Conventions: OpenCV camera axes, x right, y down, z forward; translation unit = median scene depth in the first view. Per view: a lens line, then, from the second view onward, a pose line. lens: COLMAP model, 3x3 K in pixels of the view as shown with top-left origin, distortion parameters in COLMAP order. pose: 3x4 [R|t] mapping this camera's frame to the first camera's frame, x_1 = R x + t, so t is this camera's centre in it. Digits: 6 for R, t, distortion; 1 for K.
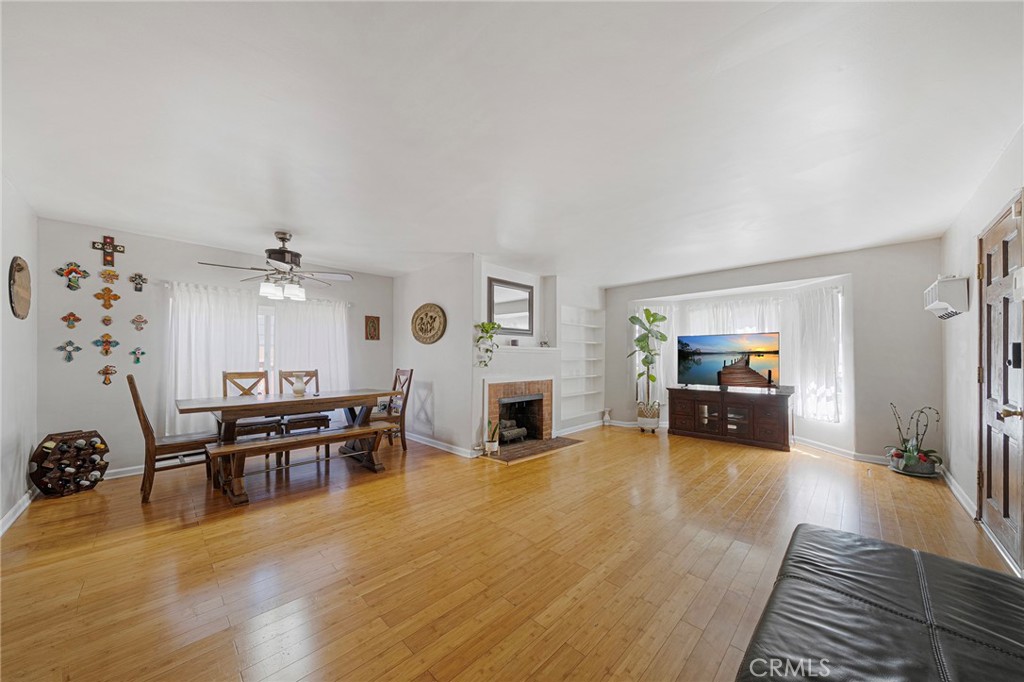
lens RADIAL K [[347.0, 0, 512.3], [0, 347.0, 351.3], [0, 0, 1]] dist [-0.010528, -0.000063]
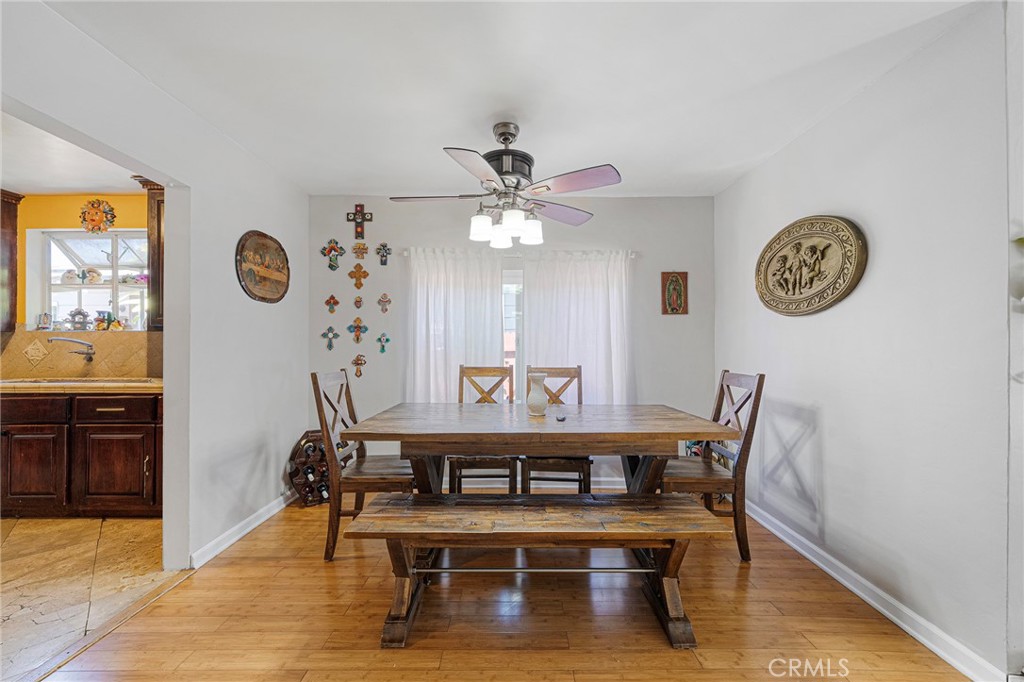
lens RADIAL K [[390.6, 0, 513.9], [0, 390.6, 340.0], [0, 0, 1]] dist [-0.001351, -0.000024]
pose [[0.695181, -0.004900, -0.718818, -0.177939], [0.010552, 0.999939, 0.003389, 0.004868], [0.718757, -0.009941, 0.695190, 0.506976]]
